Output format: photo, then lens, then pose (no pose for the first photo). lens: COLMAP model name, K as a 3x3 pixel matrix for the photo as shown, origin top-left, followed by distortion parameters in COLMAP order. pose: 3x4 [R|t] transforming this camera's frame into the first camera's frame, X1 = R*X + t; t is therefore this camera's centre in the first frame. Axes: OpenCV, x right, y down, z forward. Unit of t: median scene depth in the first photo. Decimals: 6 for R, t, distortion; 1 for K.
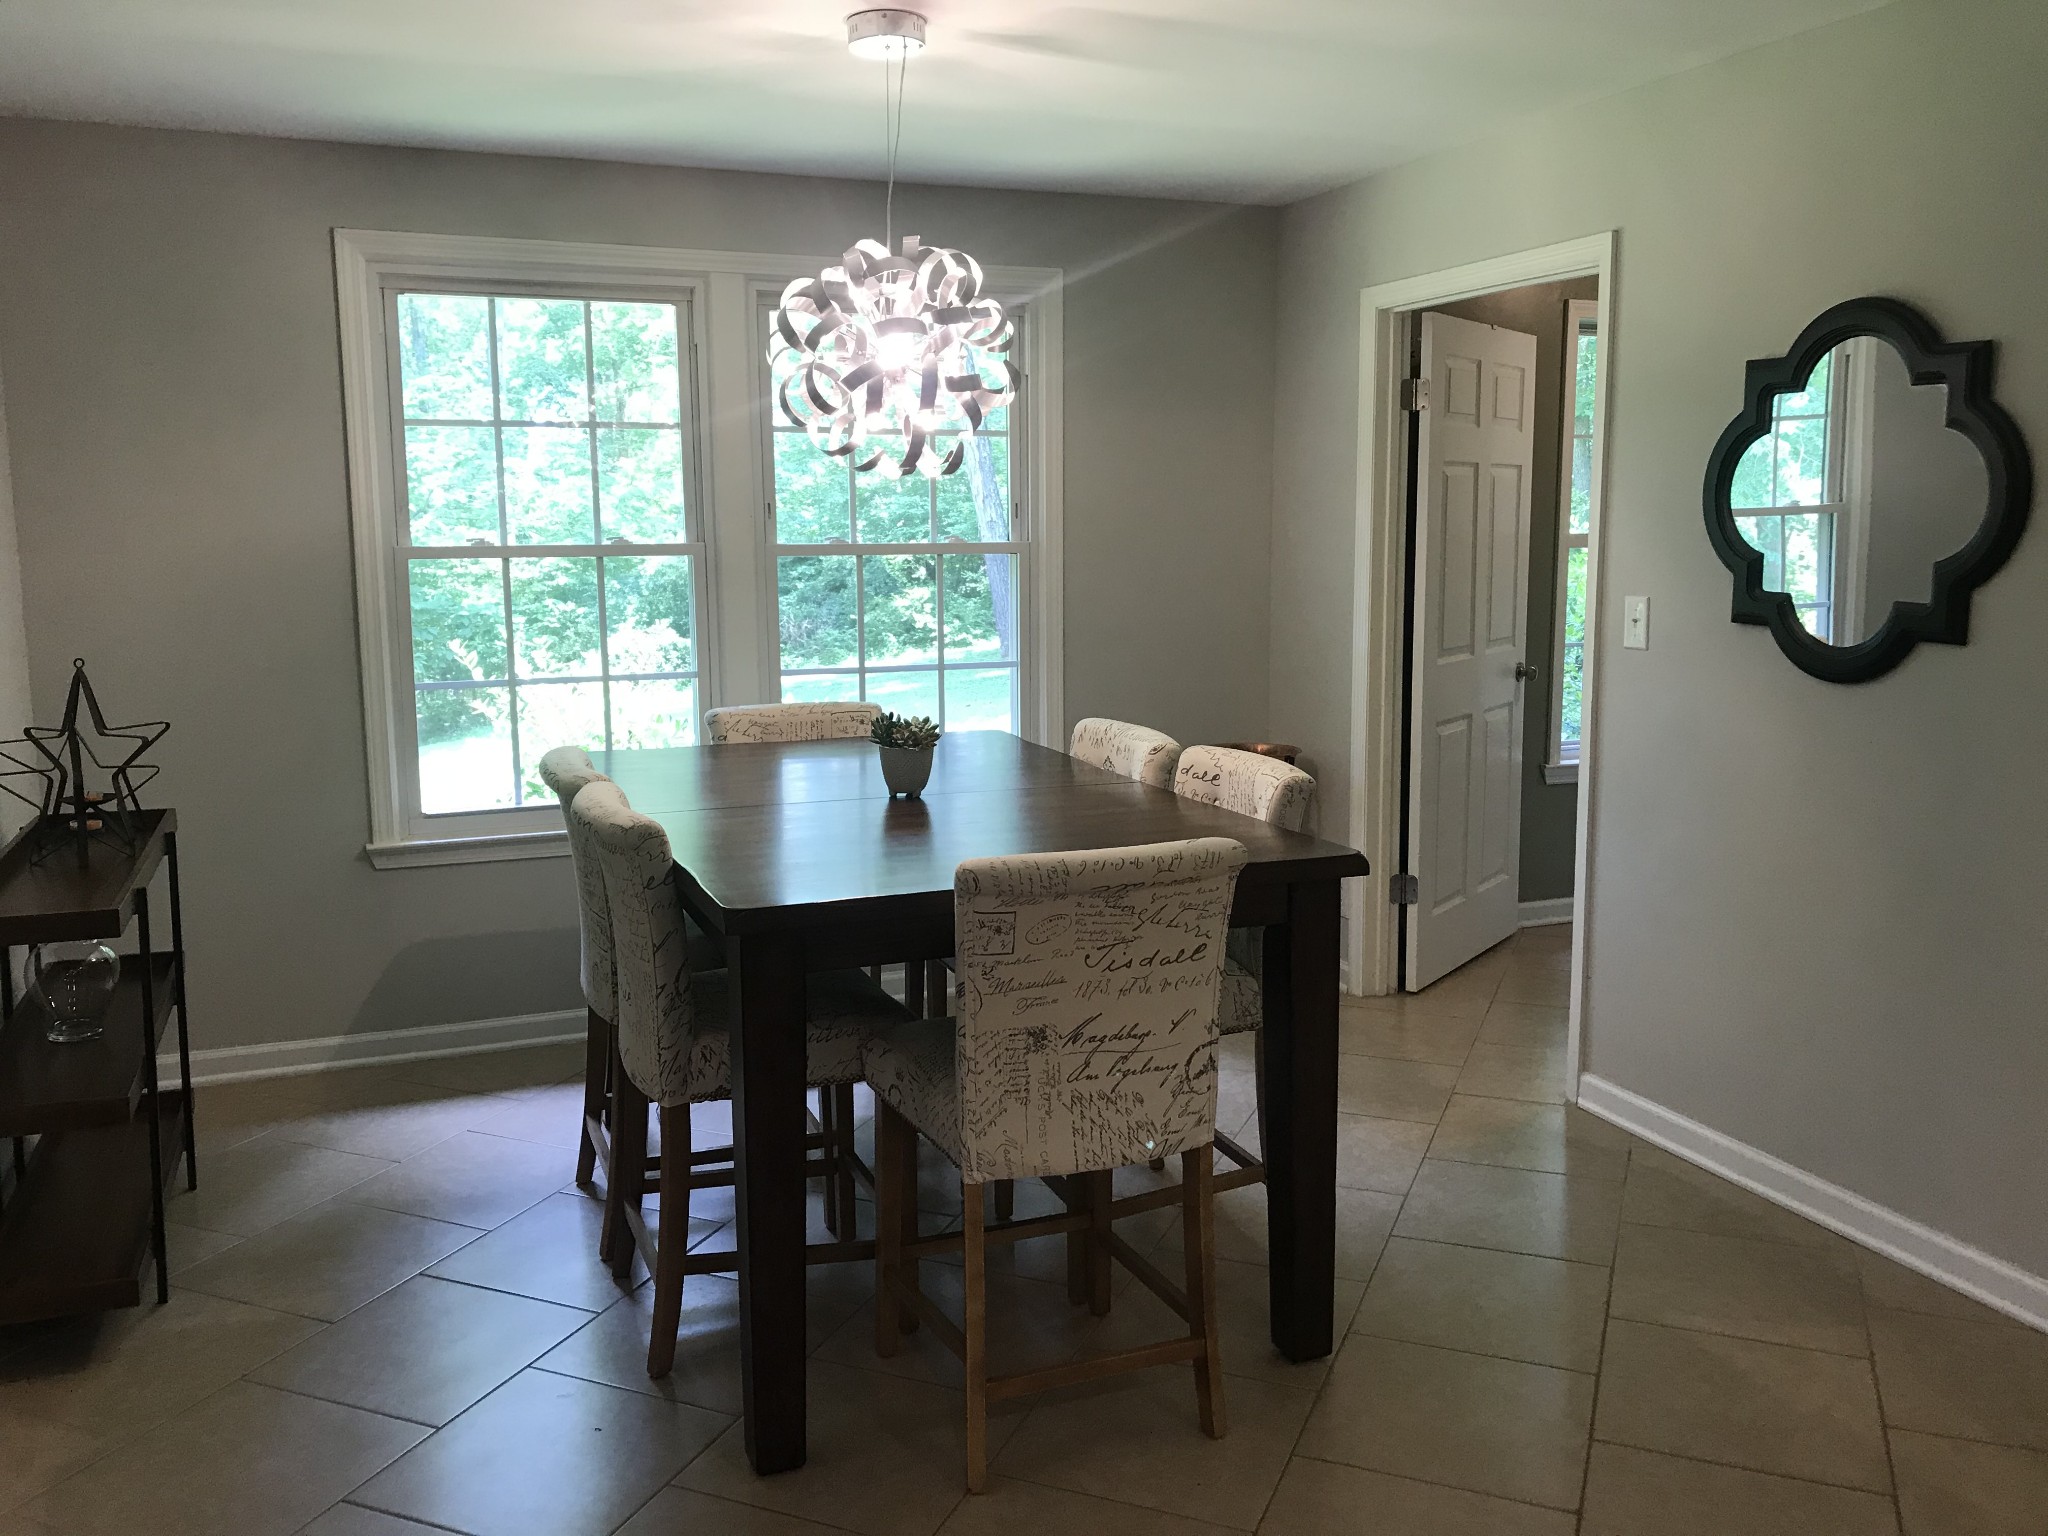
lens RADIAL K [[1691.2, 0, 1045.4], [0, 1691.2, 771.5], [0, 0, 1]] dist [0.024401, -0.001621]
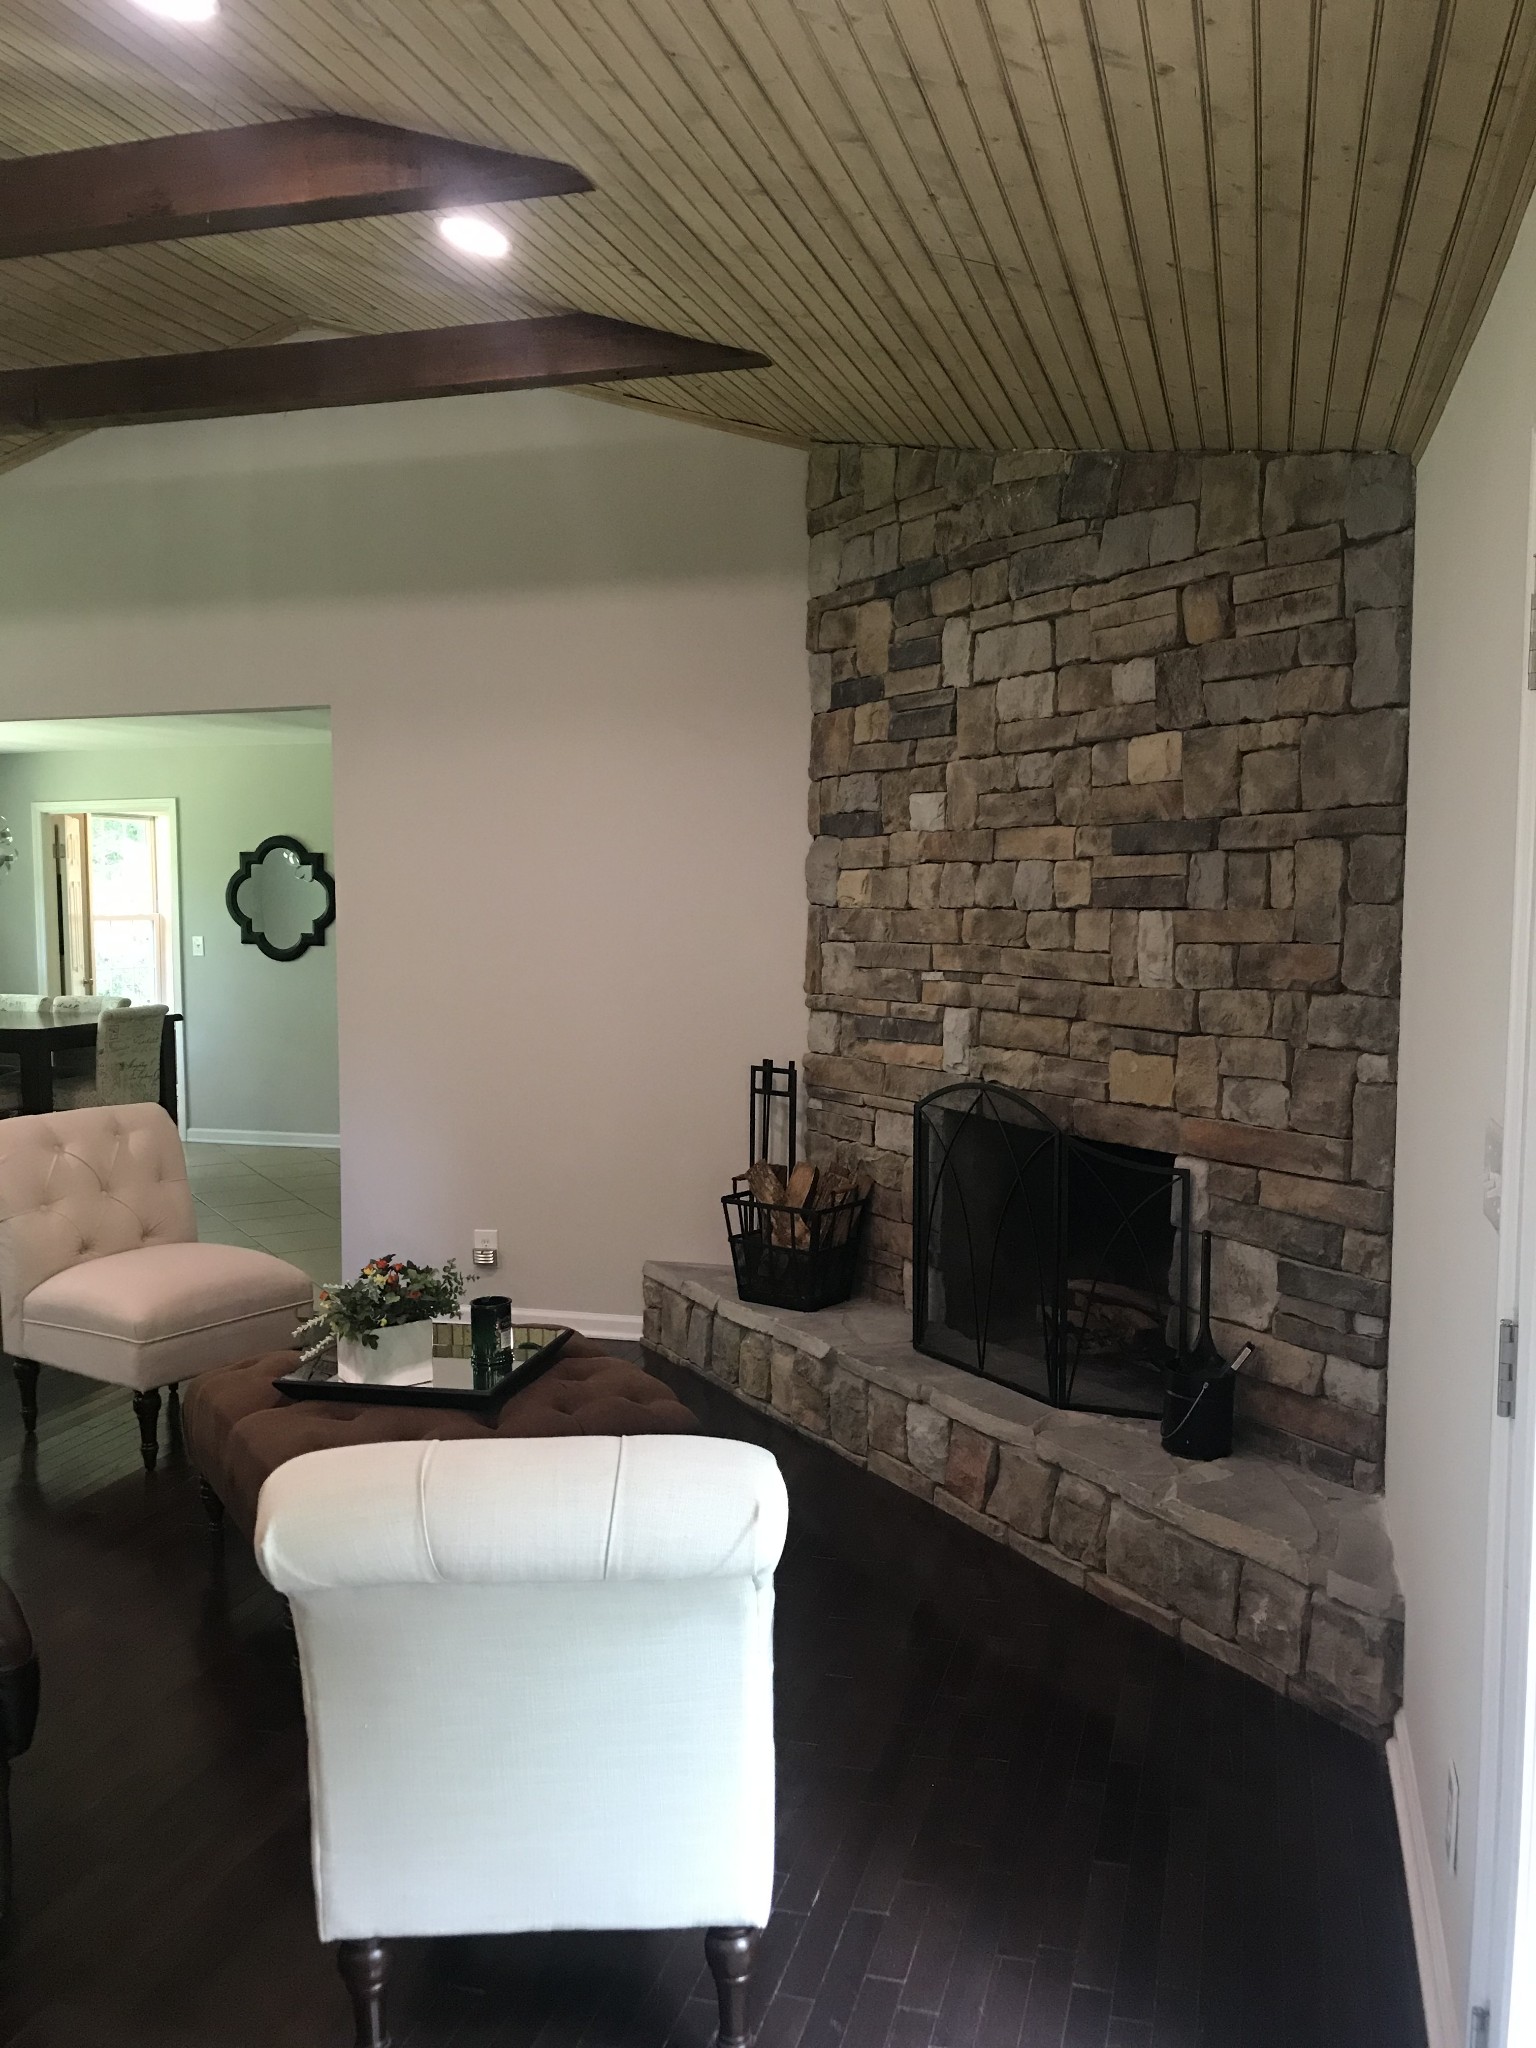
lens RADIAL K [[1691.2, 0, 783.8], [0, 1691.2, 1014.0], [0, 0, 1]] dist [0.024401, -0.001621]
pose [[0.638417, -0.066362, 0.766824, -1.221056], [0.128607, 0.991468, -0.021268, 0.208932], [-0.758870, 0.112197, 0.641505, -1.511778]]
